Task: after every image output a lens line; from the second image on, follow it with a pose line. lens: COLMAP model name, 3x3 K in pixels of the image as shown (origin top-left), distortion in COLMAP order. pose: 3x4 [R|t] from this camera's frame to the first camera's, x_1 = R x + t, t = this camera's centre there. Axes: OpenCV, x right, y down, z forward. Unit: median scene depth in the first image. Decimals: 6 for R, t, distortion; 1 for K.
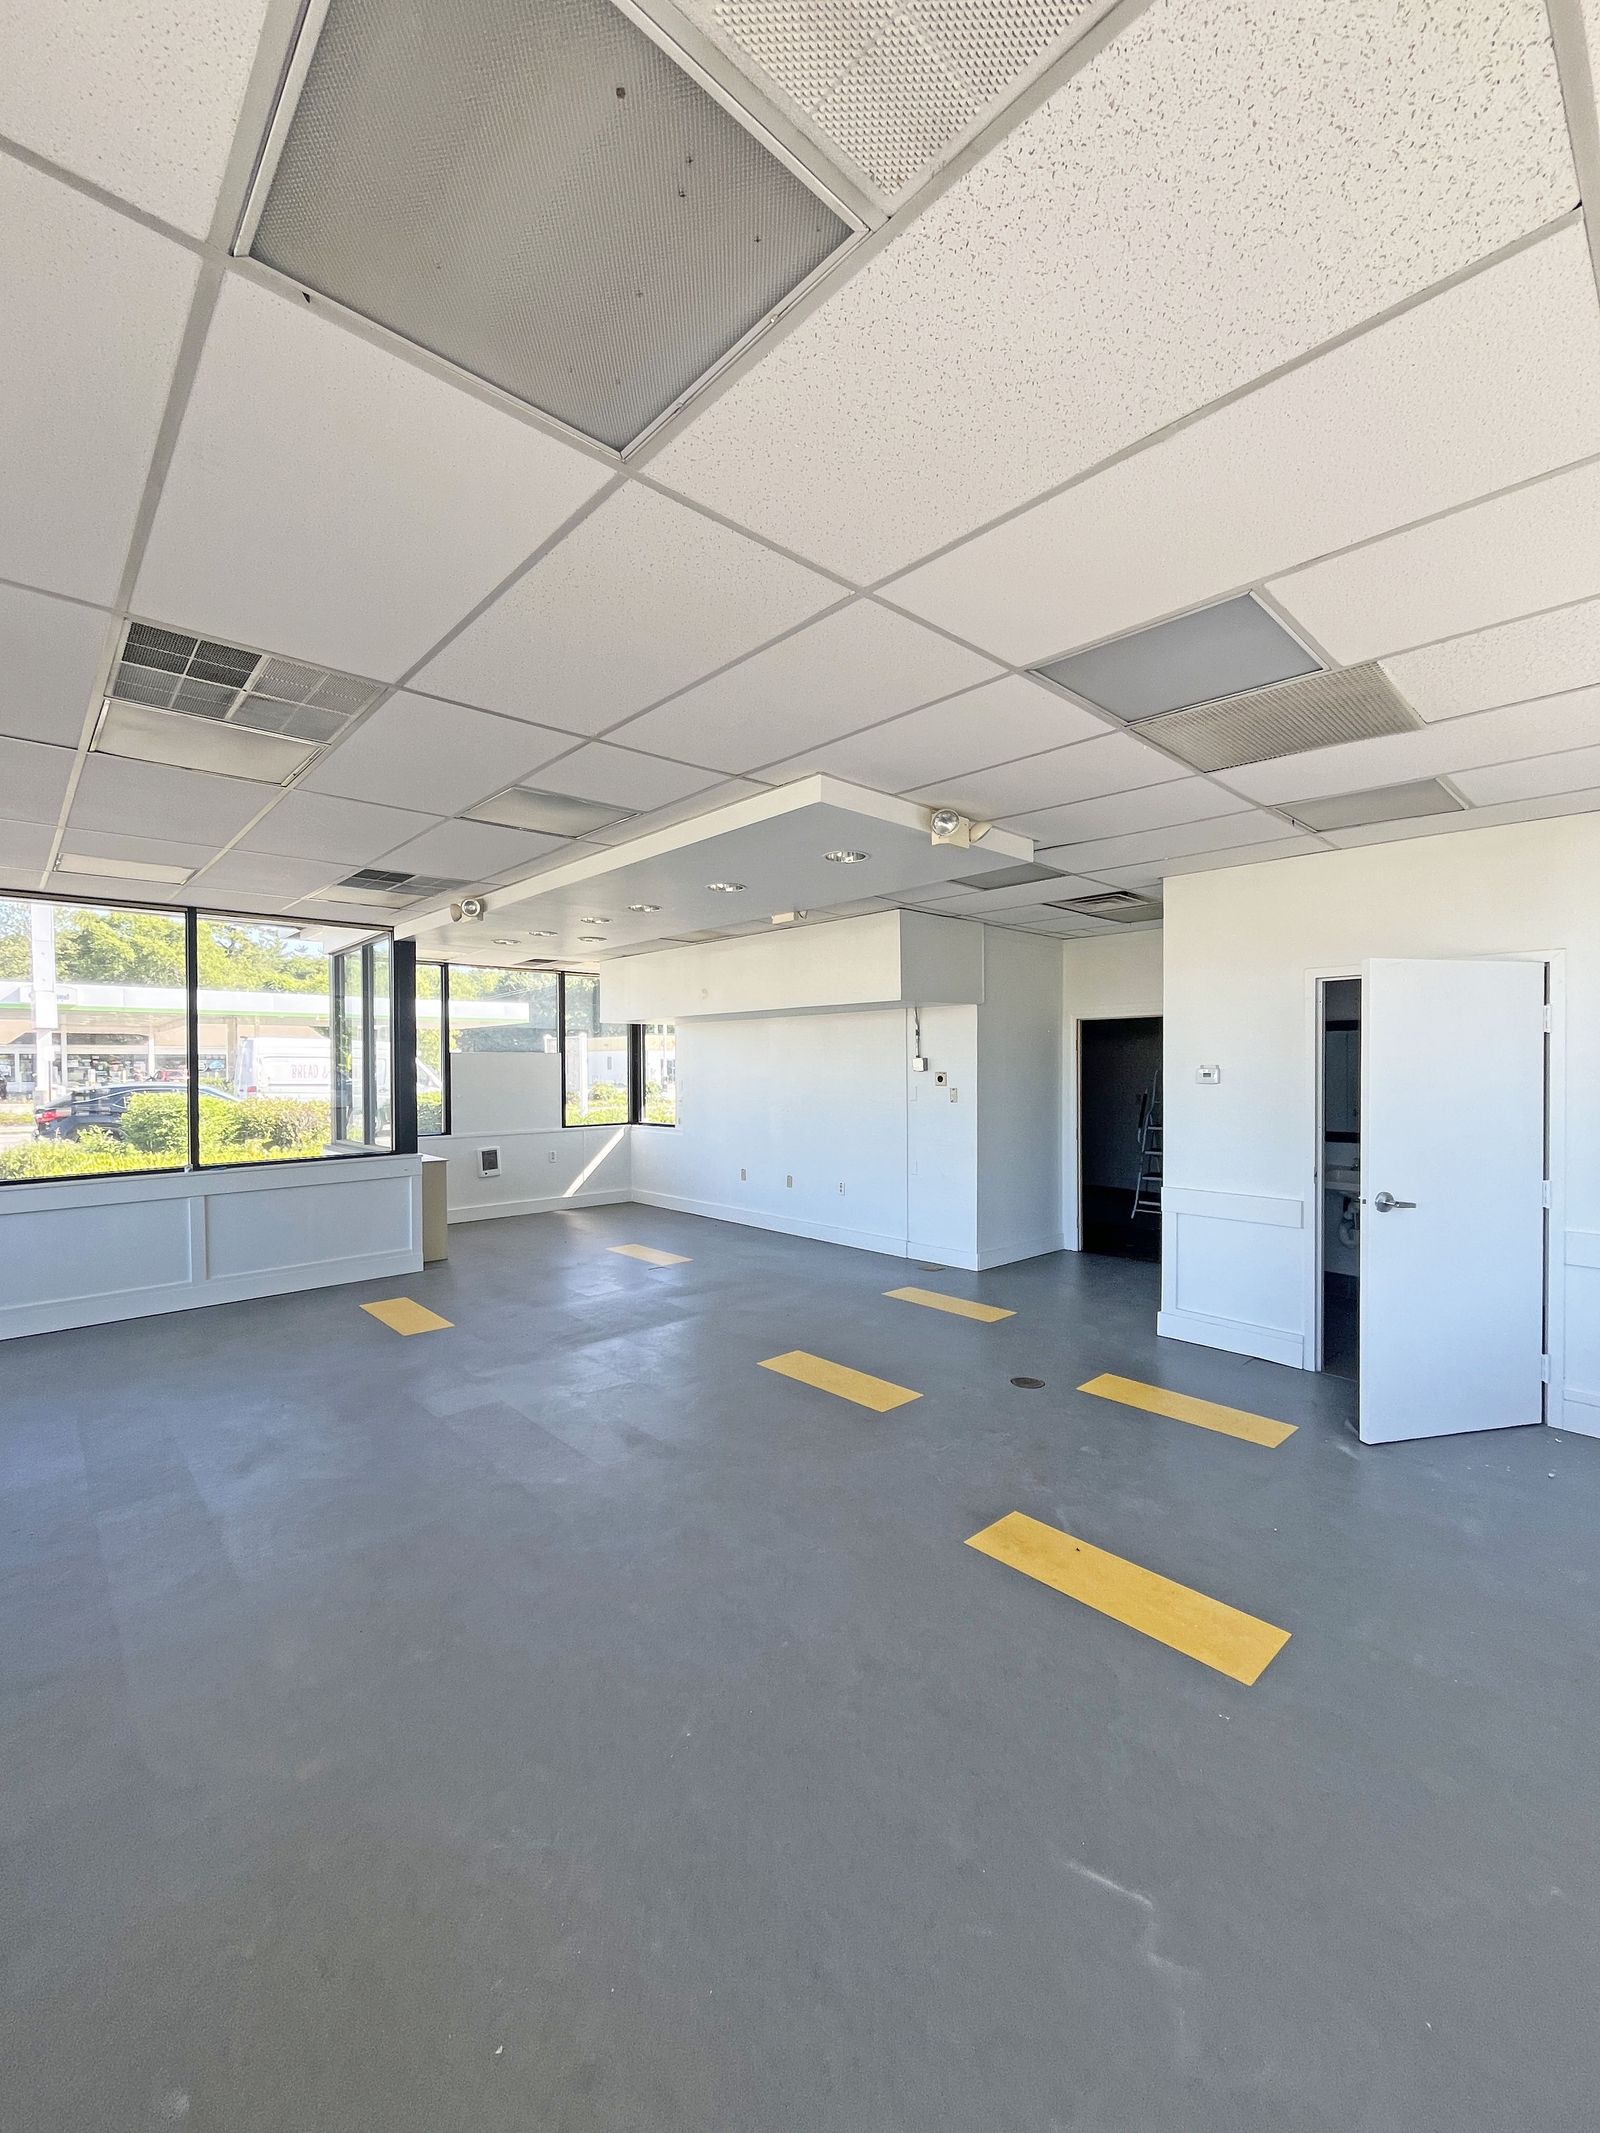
lens RADIAL K [[862.9, 0, 792.0], [0, 862.9, 1084.7], [0, 0, 1]] dist [-0.000956, -0.000049]
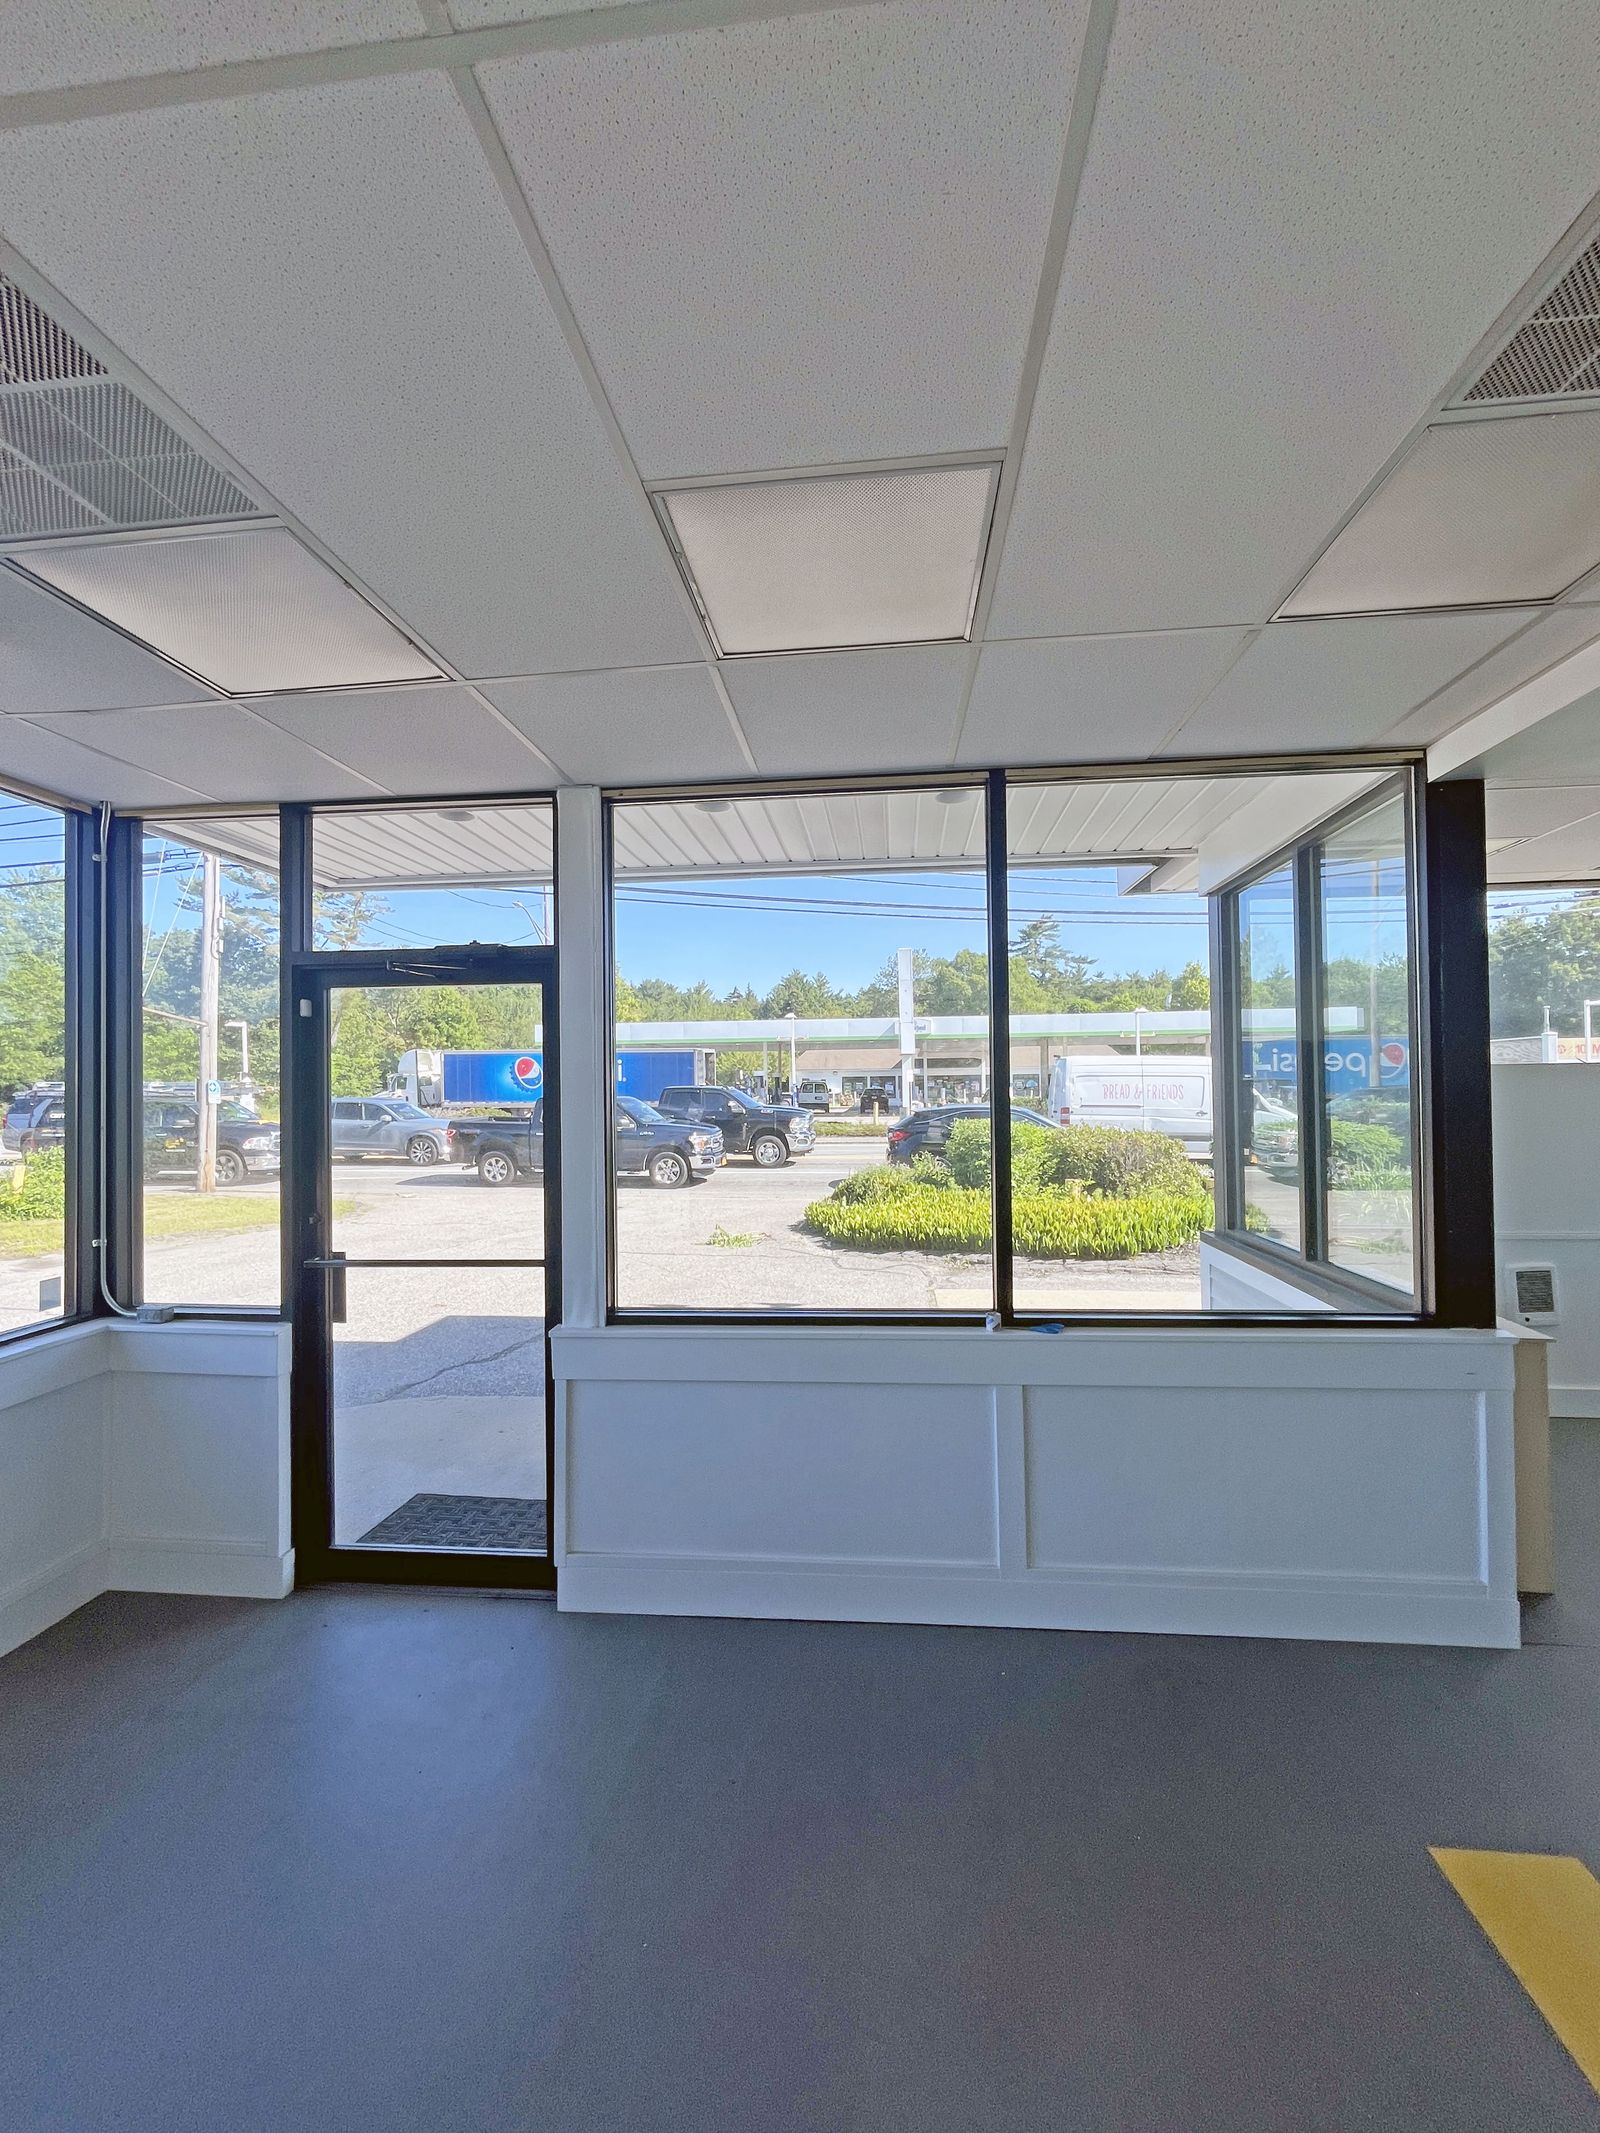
lens RADIAL K [[862.9, 0, 797.9], [0, 862.9, 1080.7], [0, 0, 1]] dist [-0.000956, -0.000049]
pose [[0.658295, -0.014040, -0.752629, -0.075340], [-0.002848, 0.999772, -0.021142, -0.004689], [0.752754, 0.016061, 0.658106, 0.110888]]
